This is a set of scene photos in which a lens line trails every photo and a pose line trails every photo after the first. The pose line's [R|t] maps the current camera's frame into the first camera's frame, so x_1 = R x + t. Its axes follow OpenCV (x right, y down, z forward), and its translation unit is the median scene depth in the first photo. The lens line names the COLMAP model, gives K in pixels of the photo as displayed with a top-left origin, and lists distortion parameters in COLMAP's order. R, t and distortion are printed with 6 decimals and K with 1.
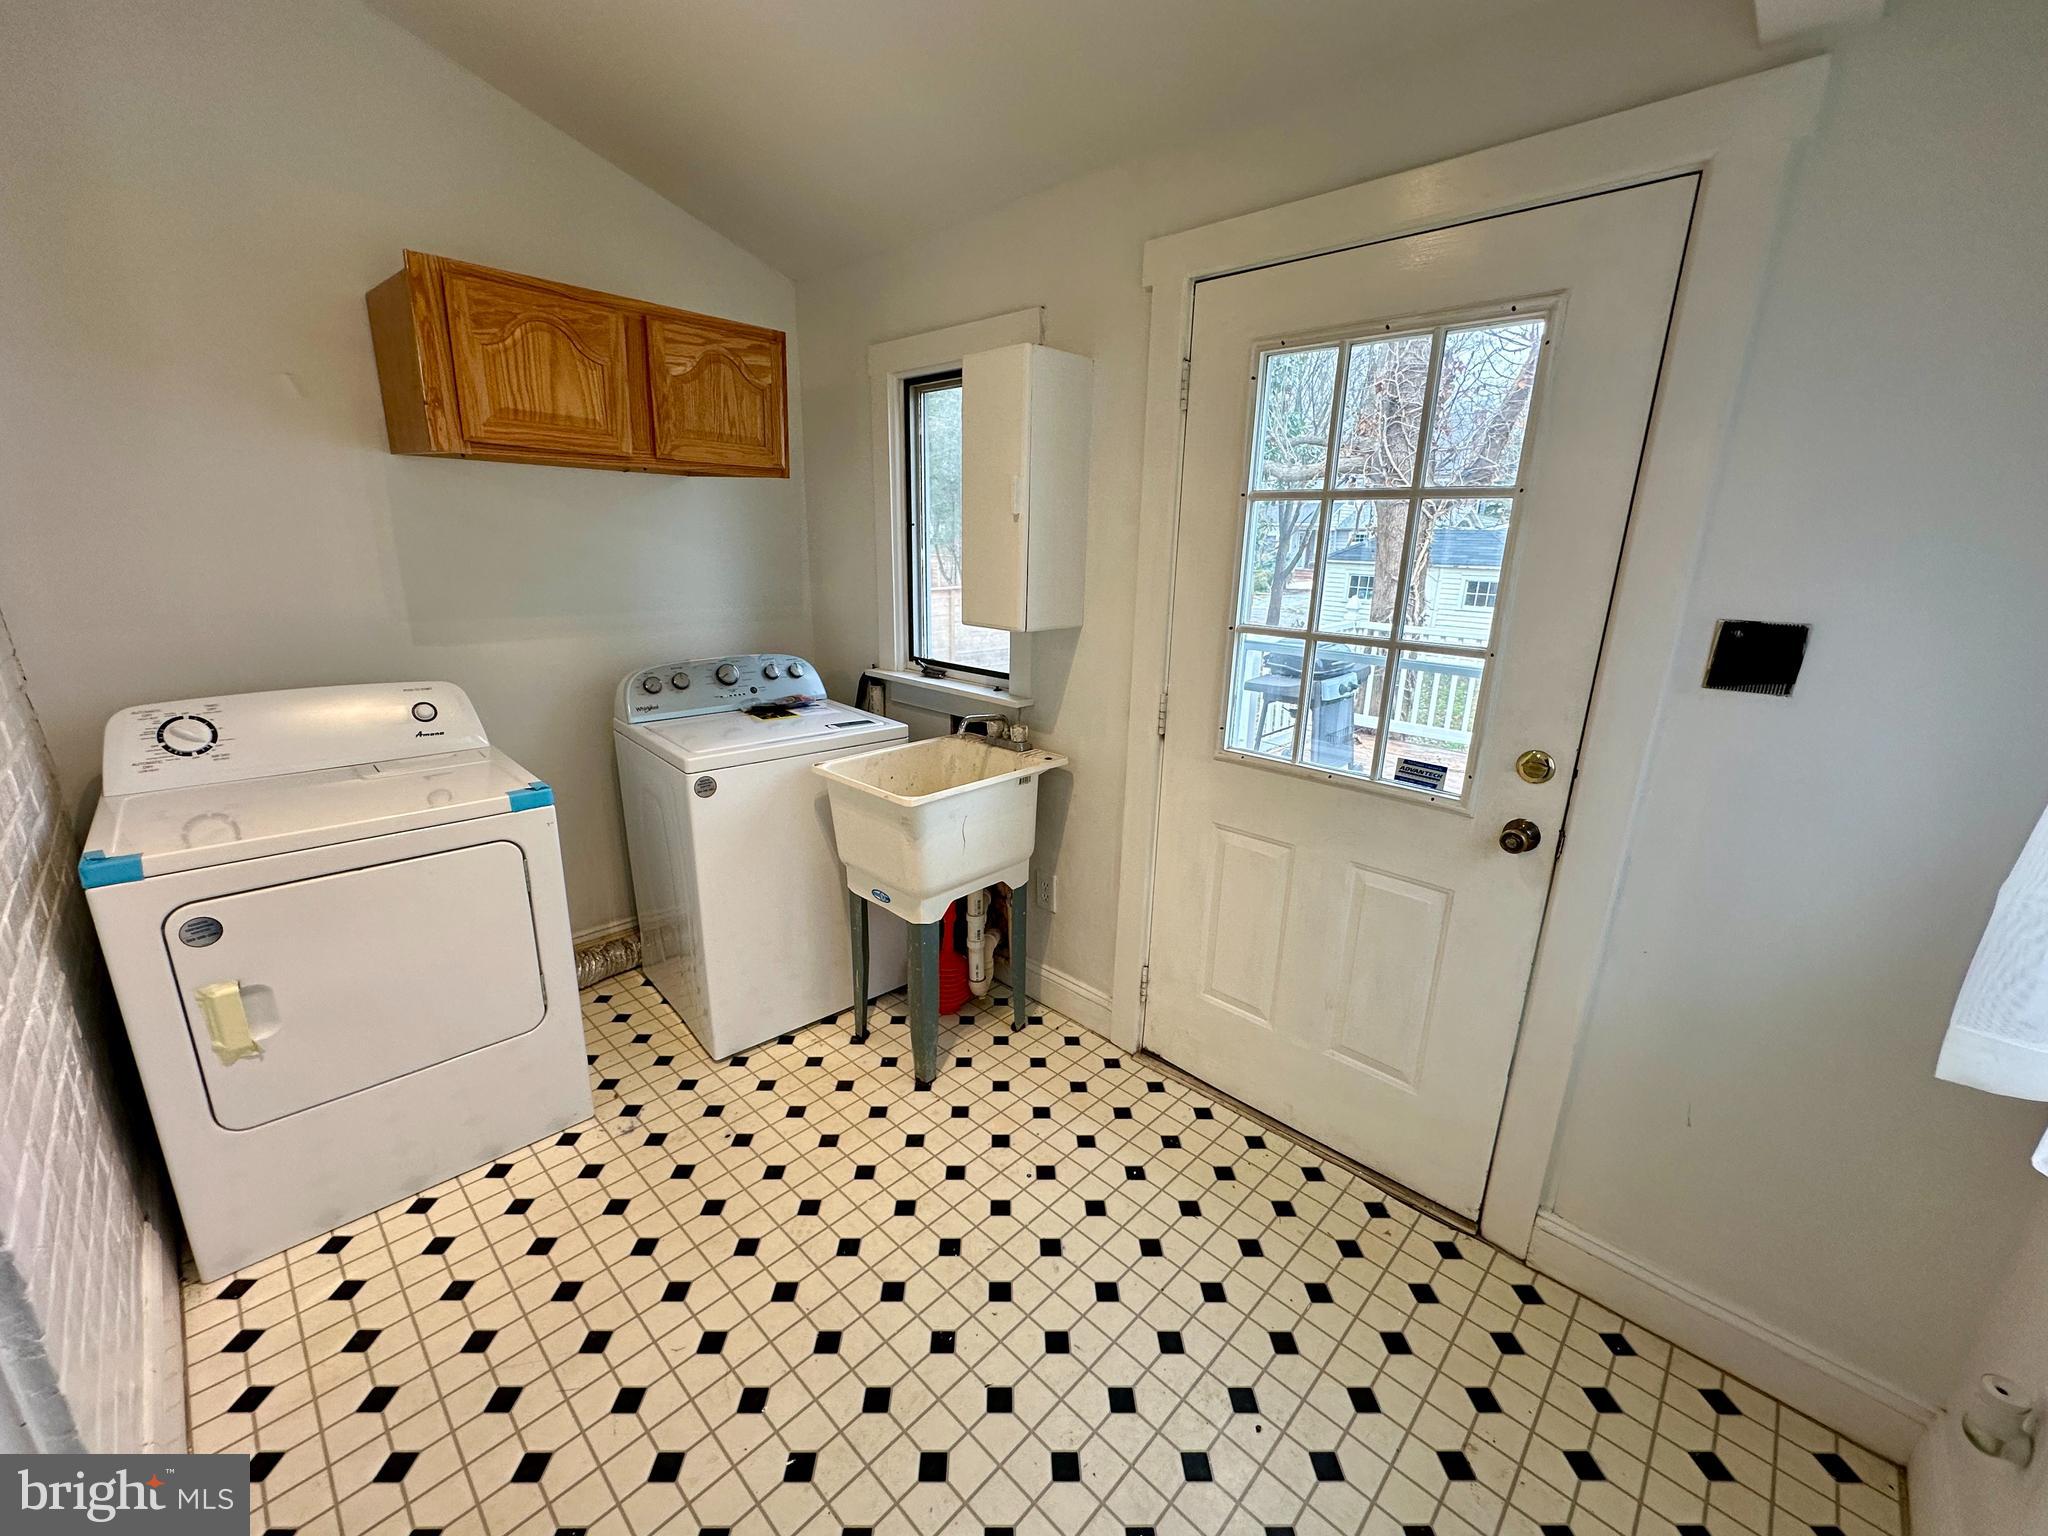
lens RADIAL K [[815.1, 0, 1014.5], [0, 815.1, 764.2], [0, 0, 1]] dist [-0.003400, 0.001085]
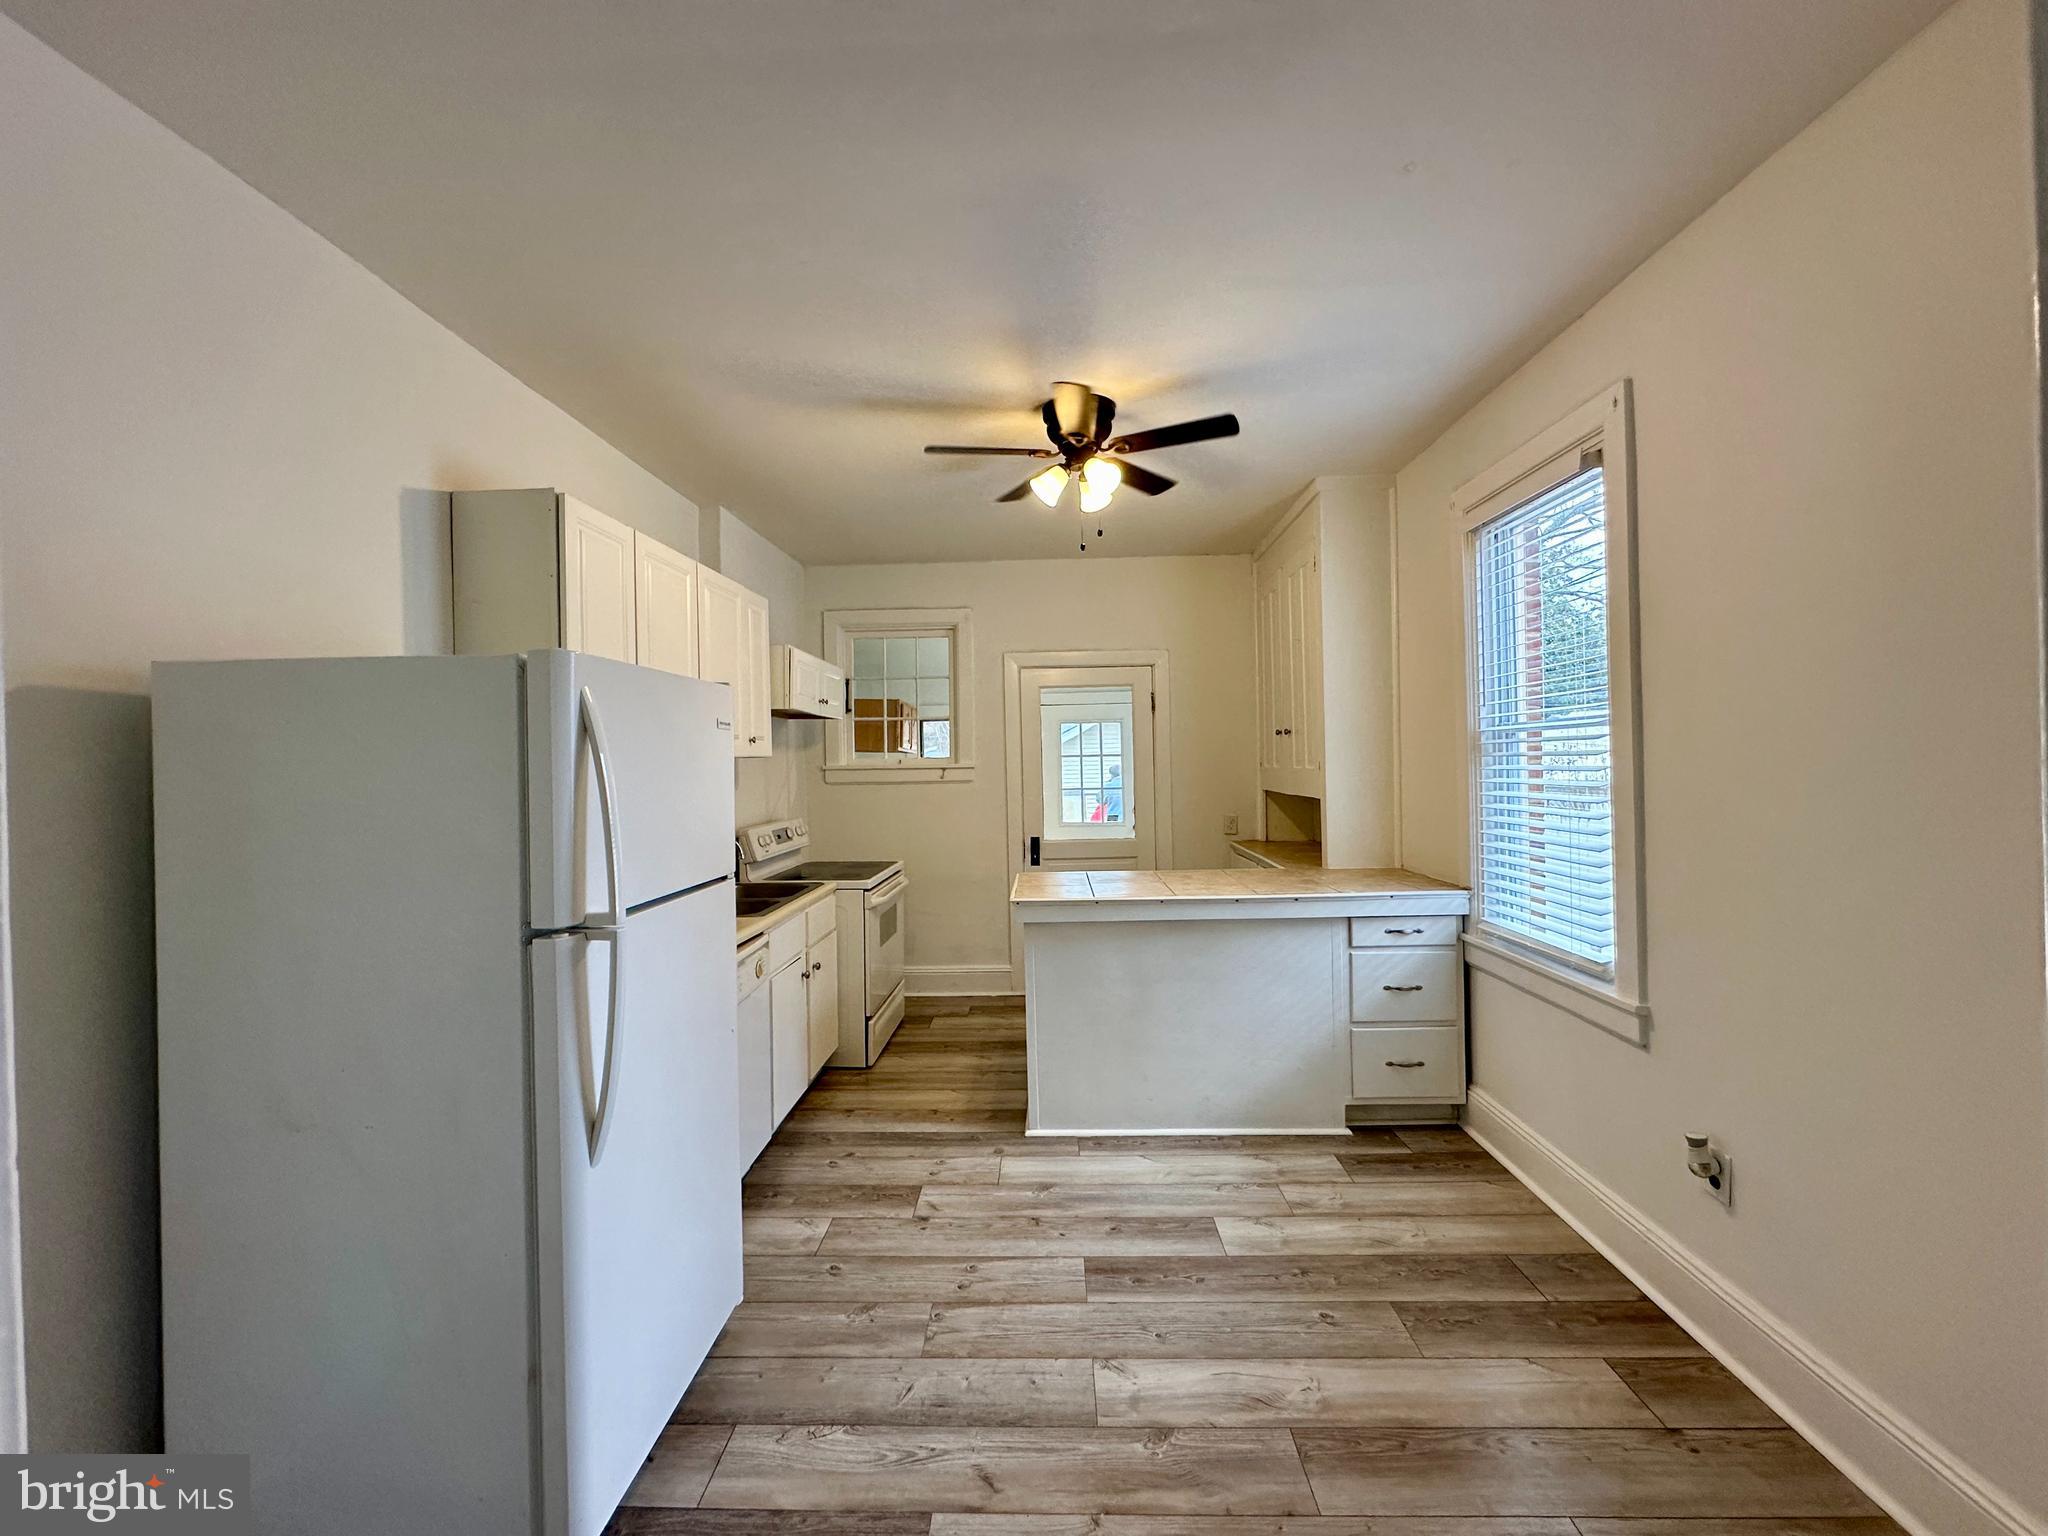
lens RADIAL K [[815.1, 0, 1021.3], [0, 815.1, 767.1], [0, 0, 1]] dist [-0.003400, 0.001085]
pose [[0.742880, -0.033200, 0.668601, -2.248303], [0.214362, 0.957976, -0.190607, 0.385404], [-0.634175, 0.284921, 0.718778, -1.523633]]
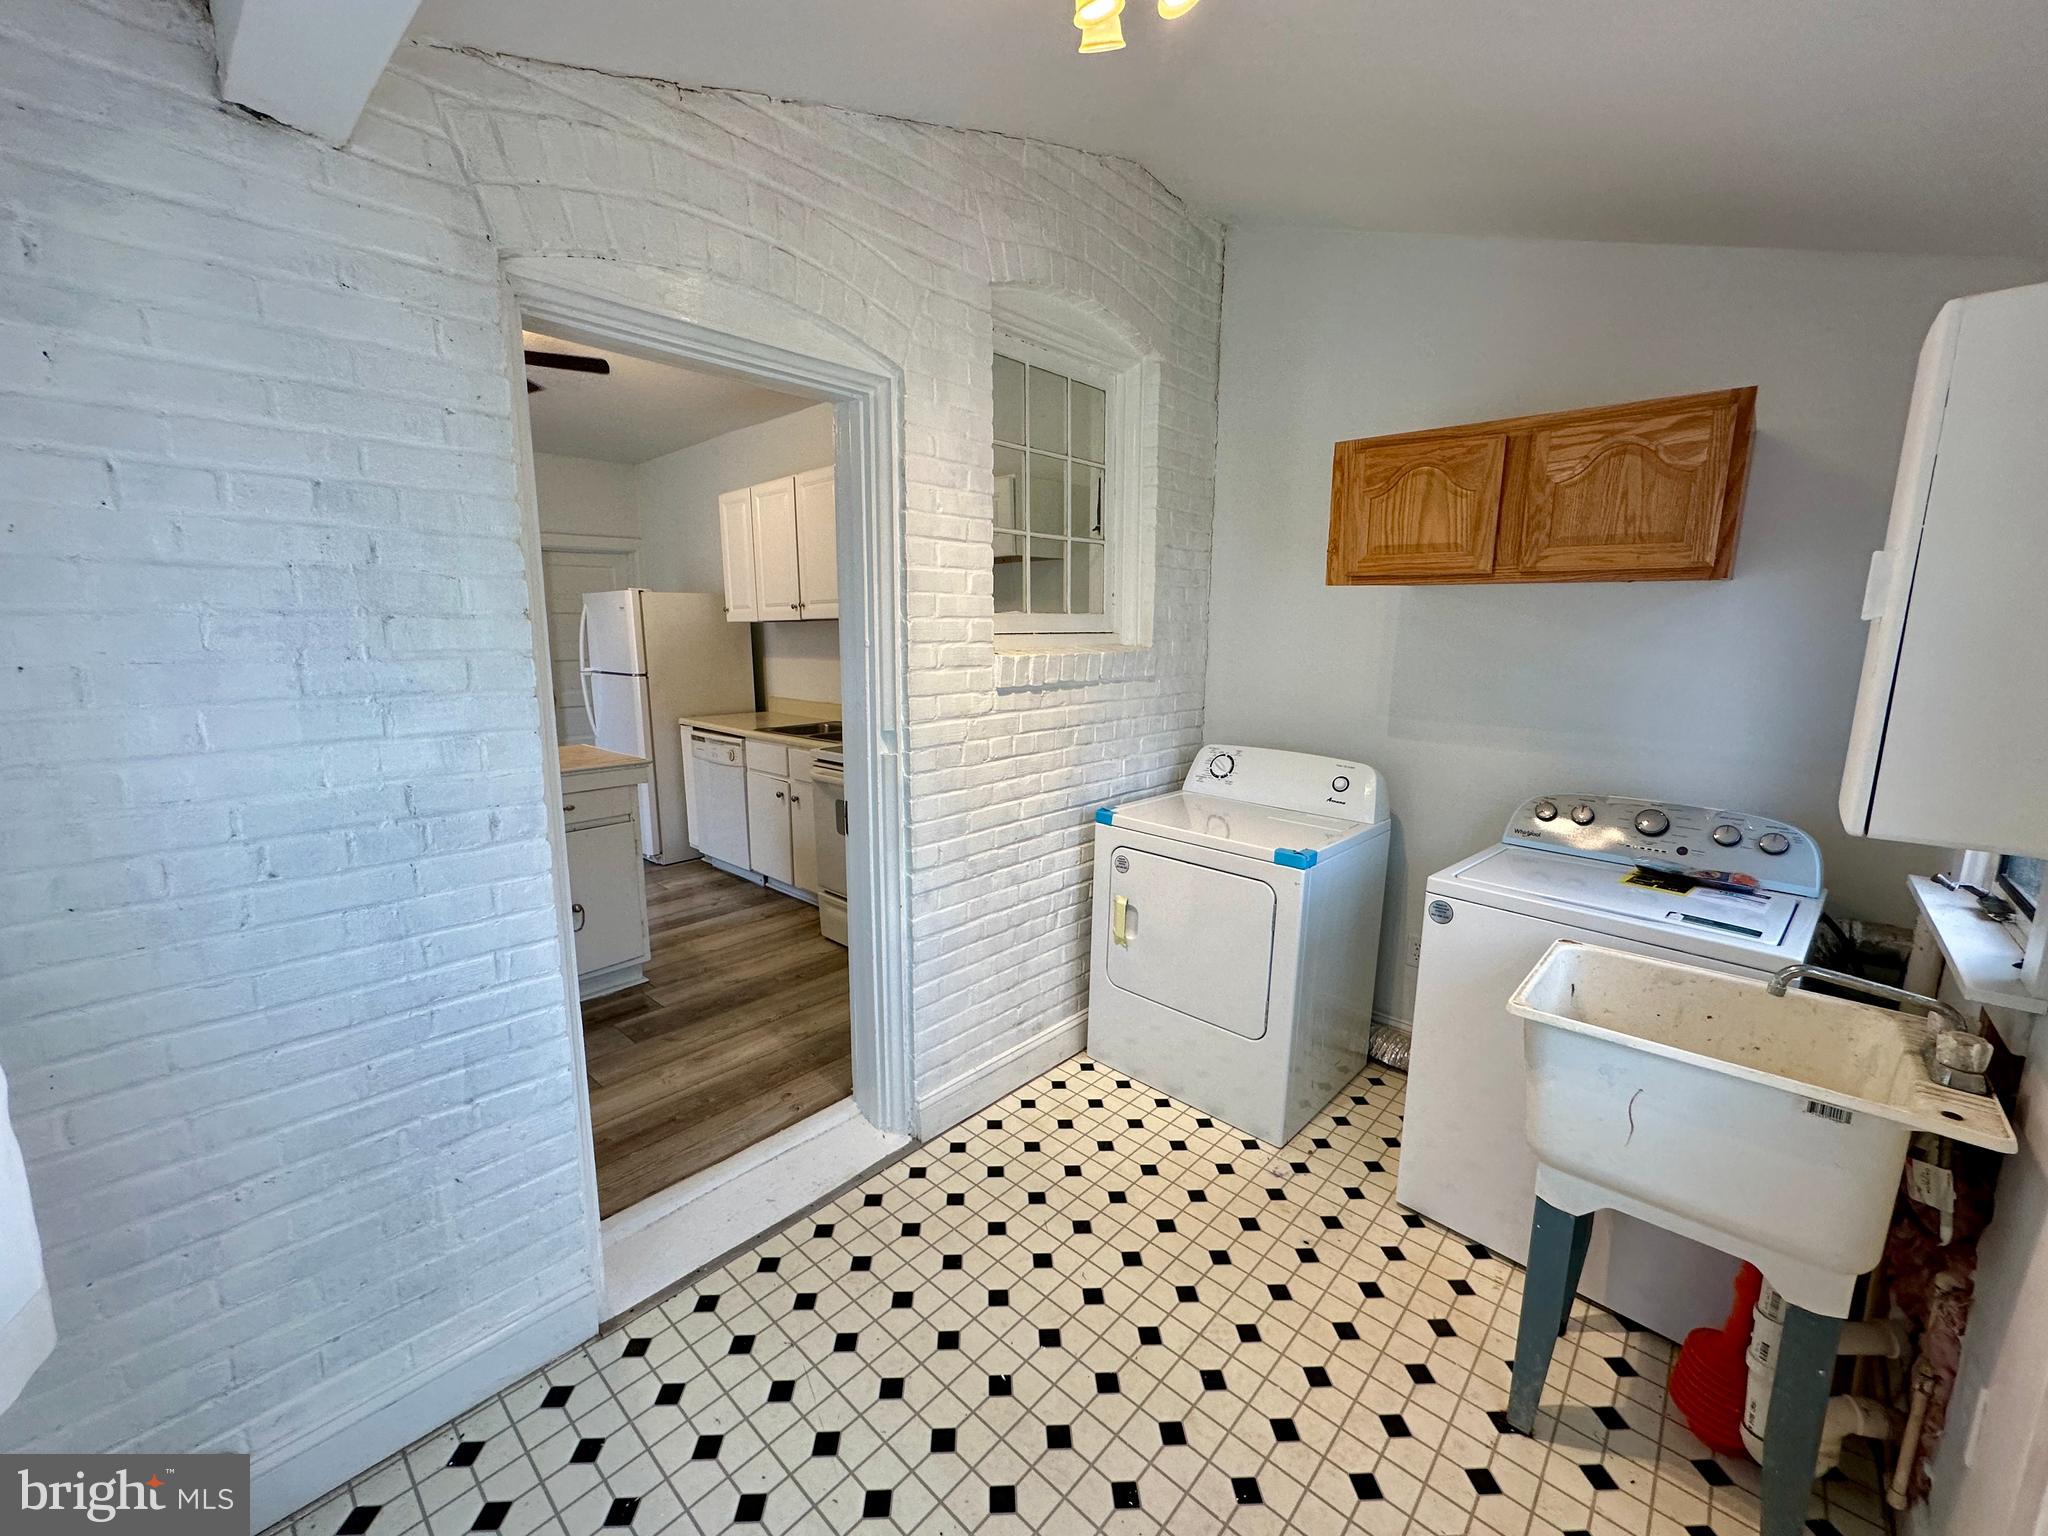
lens RADIAL K [[815.1, 0, 1026.0], [0, 815.1, 762.5], [0, 0, 1]] dist [-0.003400, 0.001085]
pose [[0.036304, 0.146420, -0.988556, 0.519839], [-0.276032, 0.952193, 0.130897, -0.130896], [0.960462, 0.268121, 0.074985, 0.440231]]
